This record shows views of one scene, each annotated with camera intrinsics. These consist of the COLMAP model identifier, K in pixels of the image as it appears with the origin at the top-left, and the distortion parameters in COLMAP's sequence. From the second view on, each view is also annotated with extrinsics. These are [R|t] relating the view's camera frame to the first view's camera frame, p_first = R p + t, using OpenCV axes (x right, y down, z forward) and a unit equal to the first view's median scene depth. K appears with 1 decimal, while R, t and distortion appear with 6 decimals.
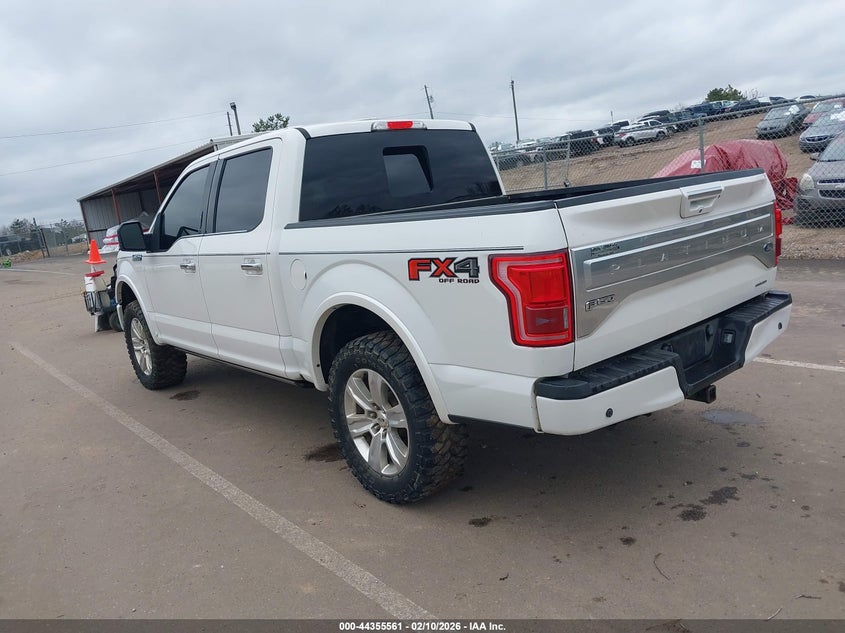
lens RADIAL K [[660.6, 0, 430.3], [0, 660.6, 319.5], [0, 0, 1]] dist [0.004009, -0.013880]
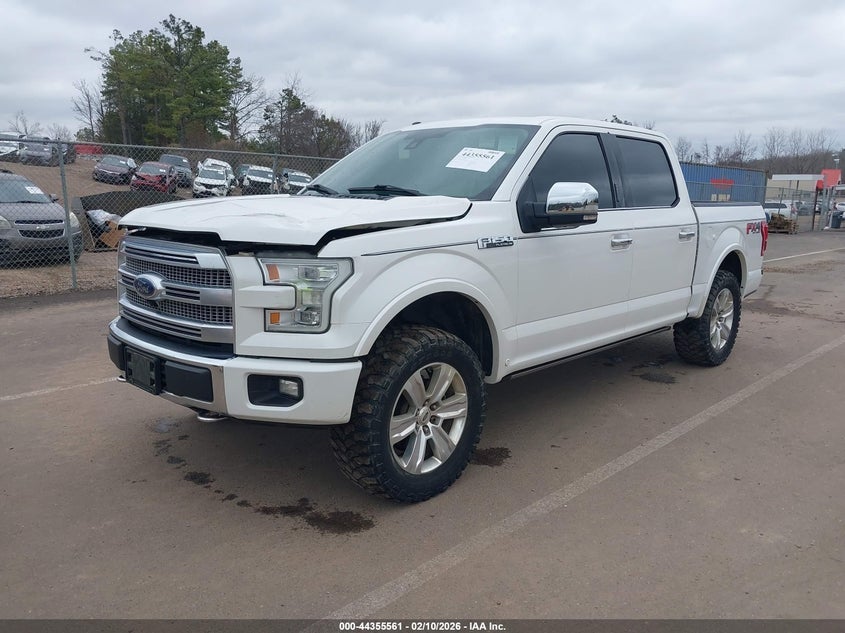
lens RADIAL K [[660.6, 0, 429.5], [0, 660.6, 319.7], [0, 0, 1]] dist [0.004009, -0.013880]
pose [[-0.119019, -0.065172, 0.990751, -1.088221], [0.180791, 0.979740, 0.086166, -0.088112], [-0.976294, 0.189374, -0.104826, 1.208348]]
